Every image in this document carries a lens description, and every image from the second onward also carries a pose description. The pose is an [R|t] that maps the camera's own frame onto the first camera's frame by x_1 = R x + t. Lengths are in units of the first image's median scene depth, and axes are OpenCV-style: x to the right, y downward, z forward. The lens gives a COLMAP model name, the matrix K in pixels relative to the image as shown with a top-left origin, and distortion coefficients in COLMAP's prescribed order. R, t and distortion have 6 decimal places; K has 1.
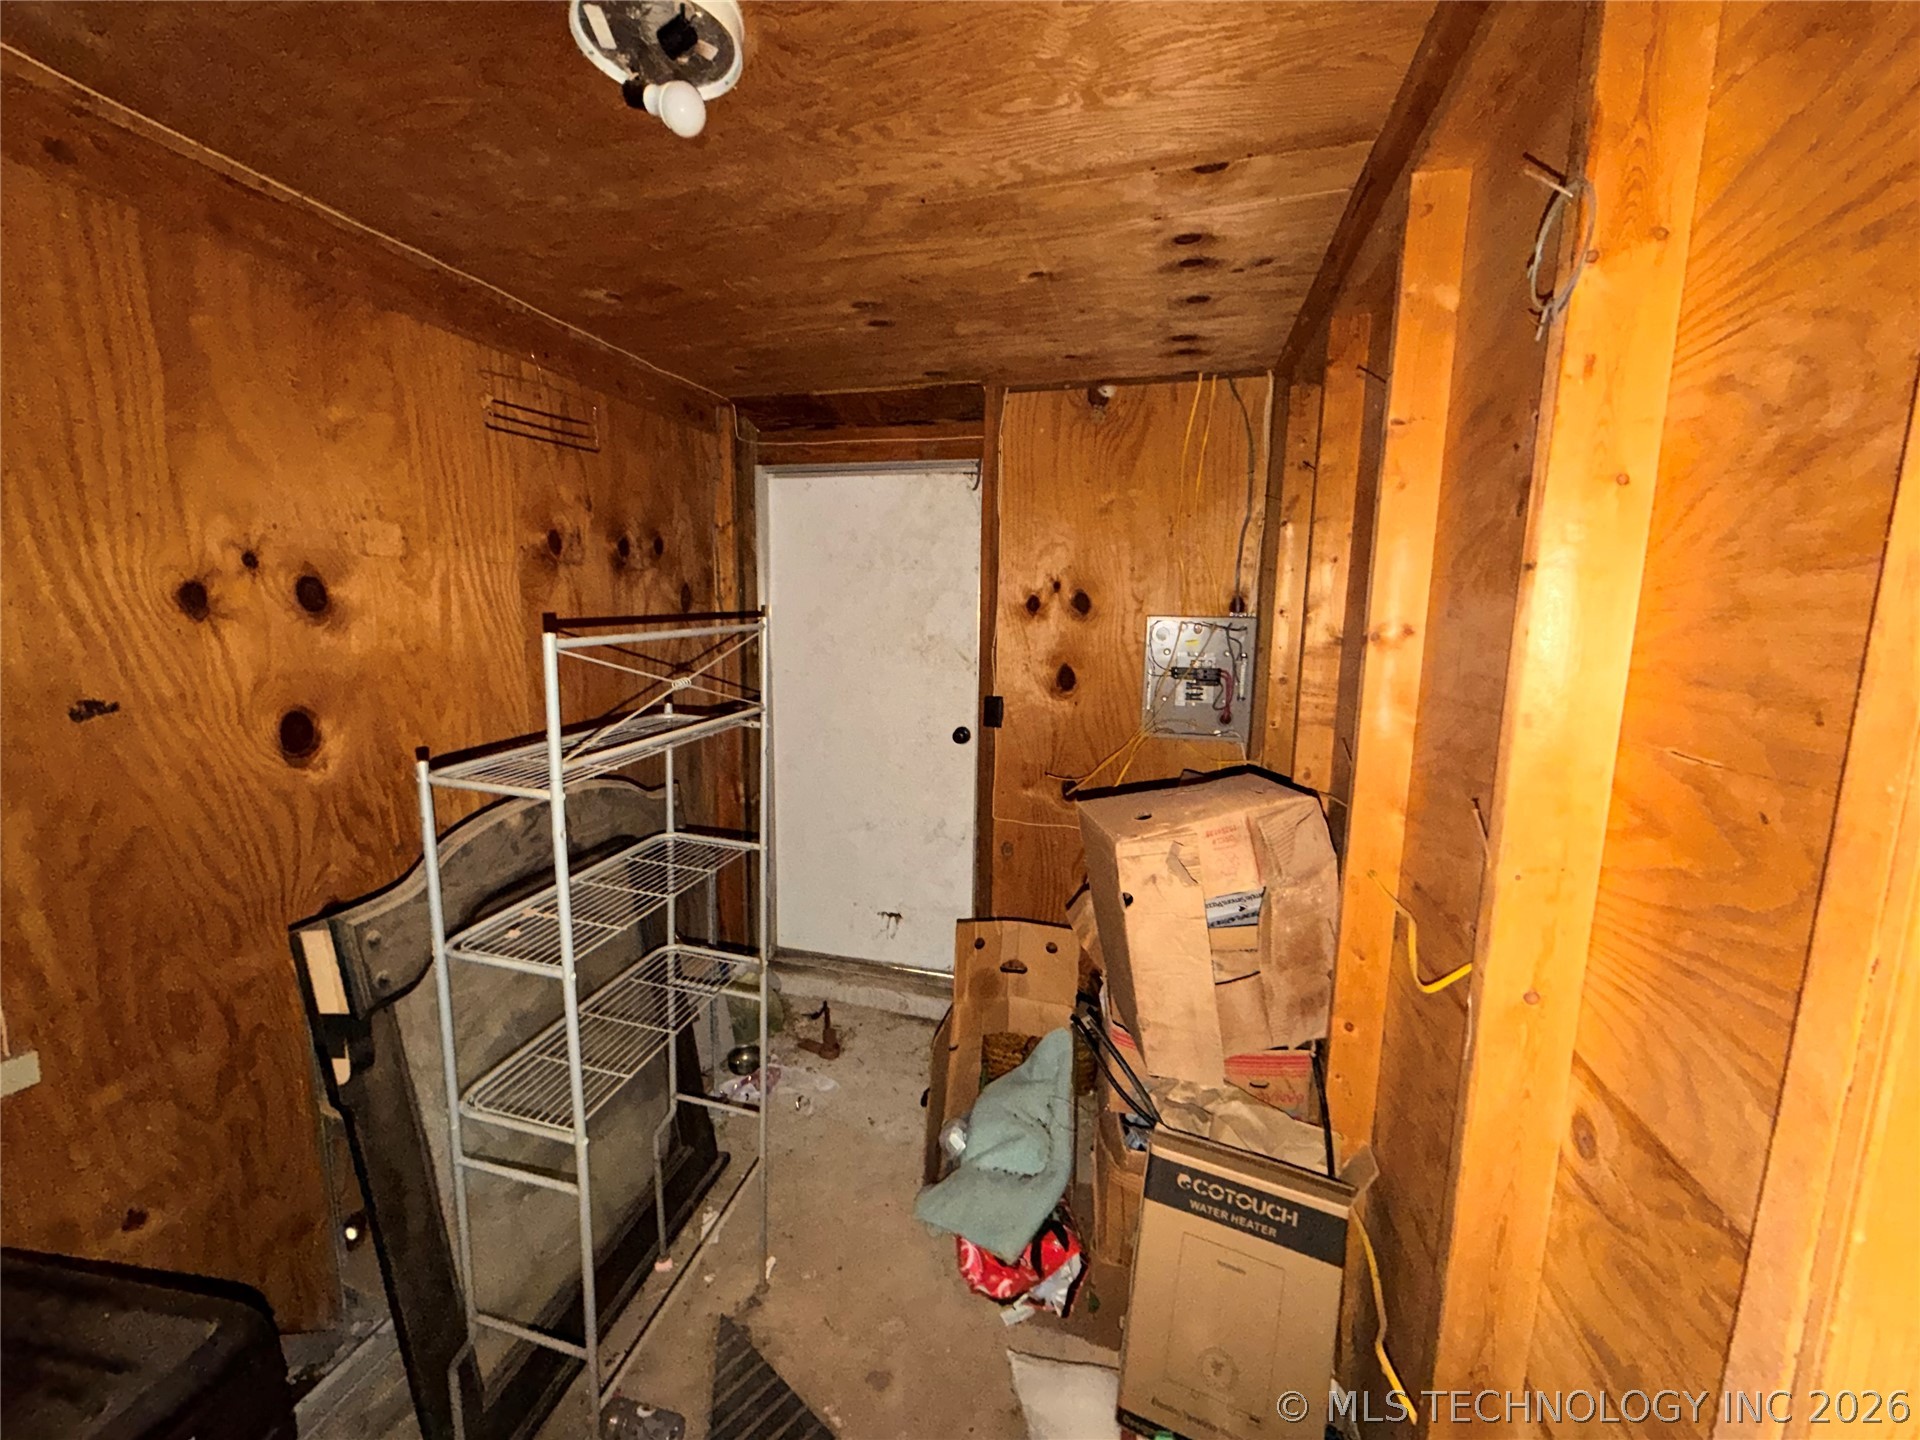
lens RADIAL K [[765.8, 0, 958.2], [0, 765.8, 723.5], [0, 0, 1]] dist [-0.001446, 0.000231]
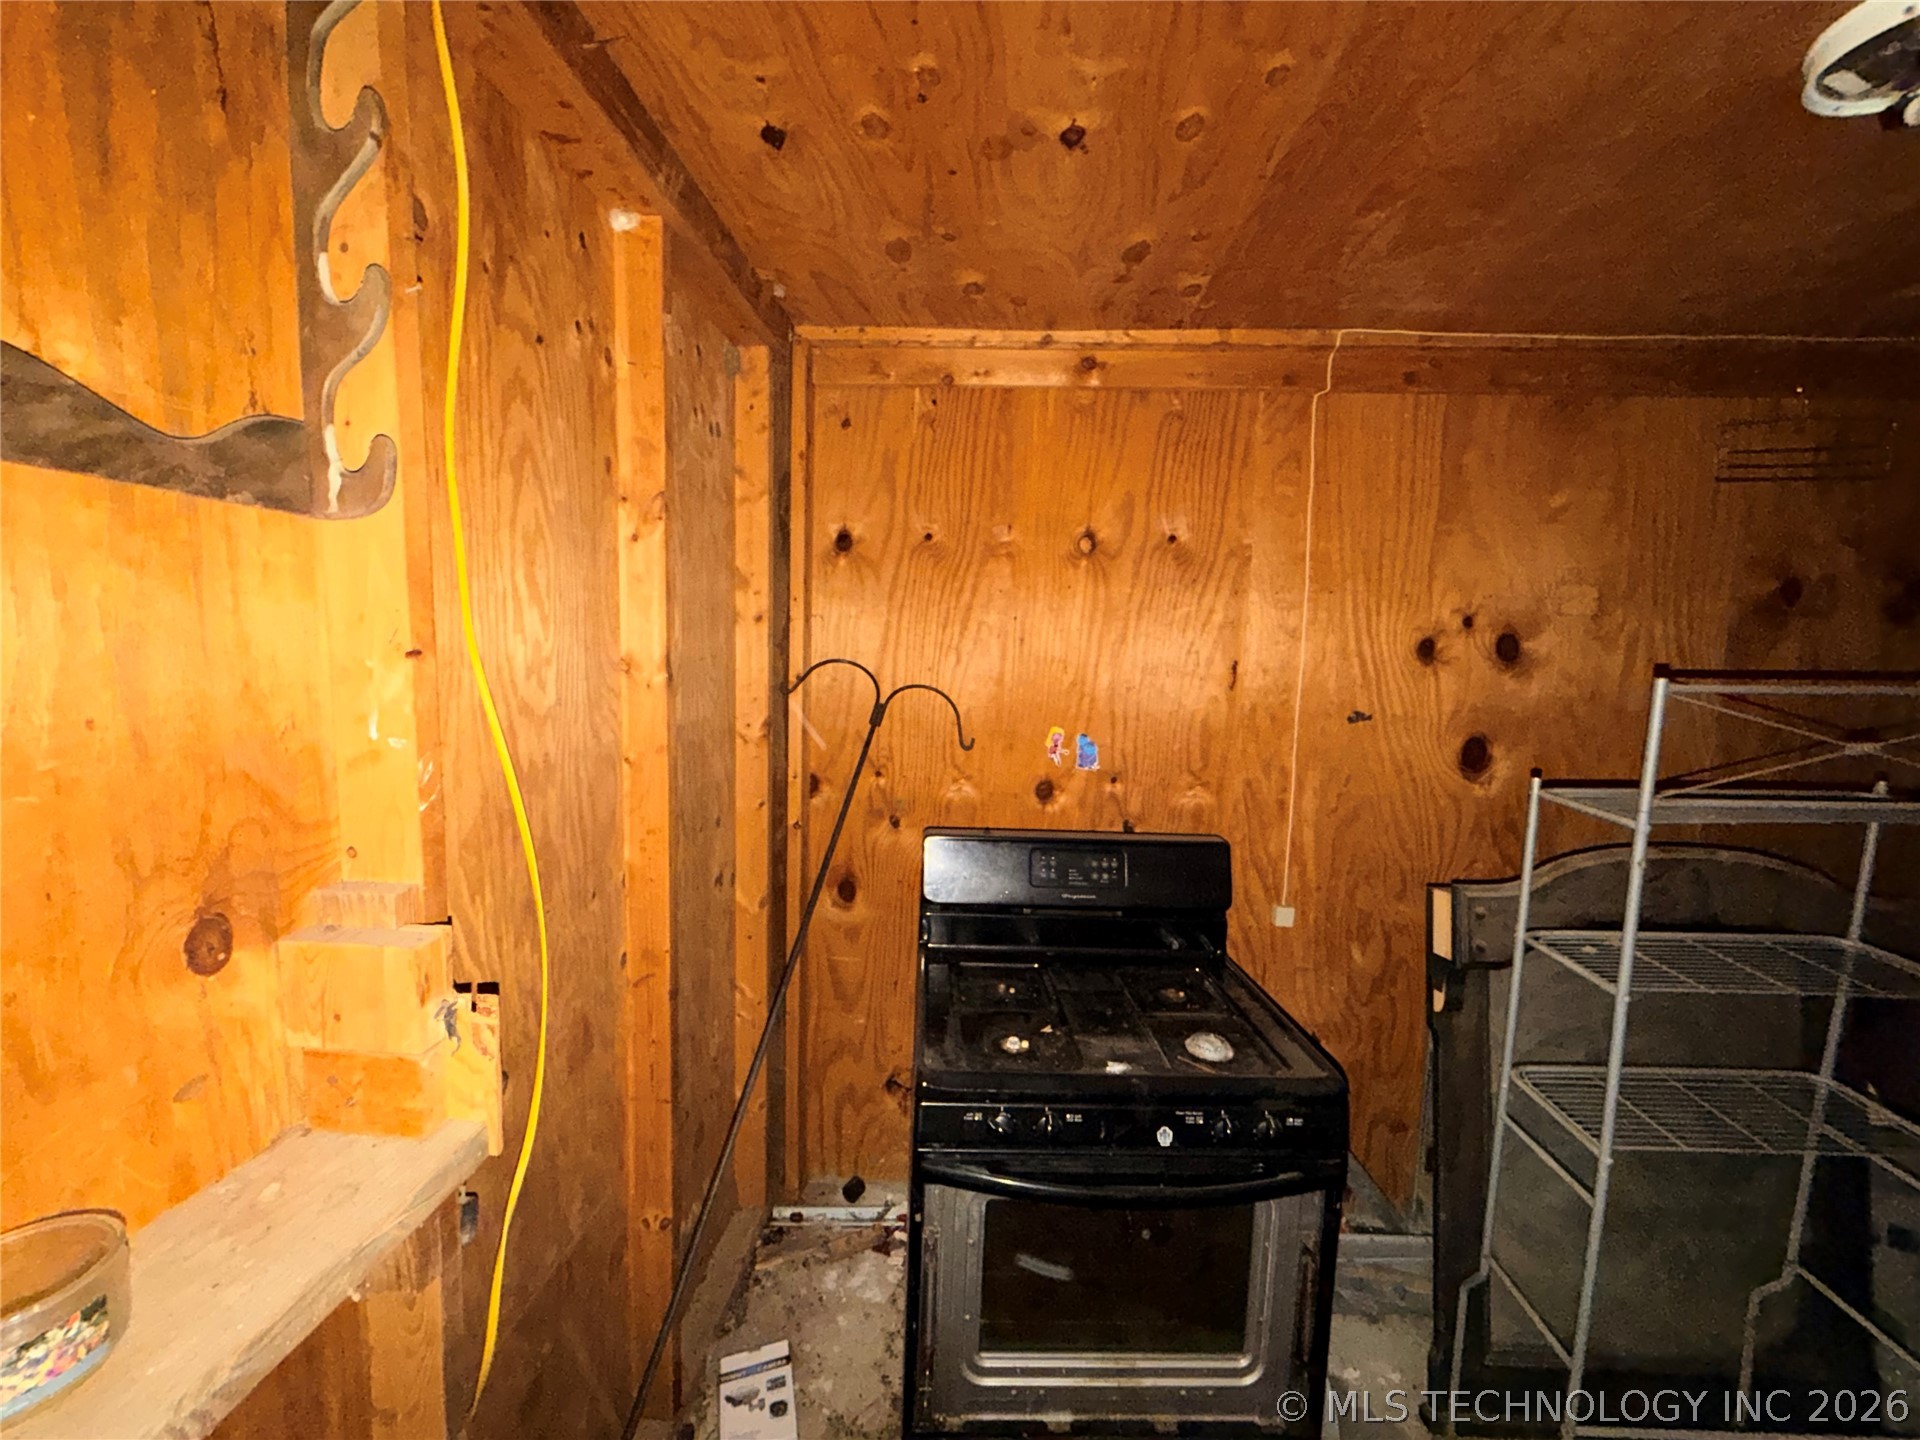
lens RADIAL K [[765.8, 0, 958.2], [0, 765.8, 723.5], [0, 0, 1]] dist [-0.001446, 0.000231]
pose [[0.204688, 0.094325, -0.974272, 0.252764], [-0.169336, 0.983751, 0.059666, 0.038457], [0.964068, 0.152767, 0.217335, -0.153782]]
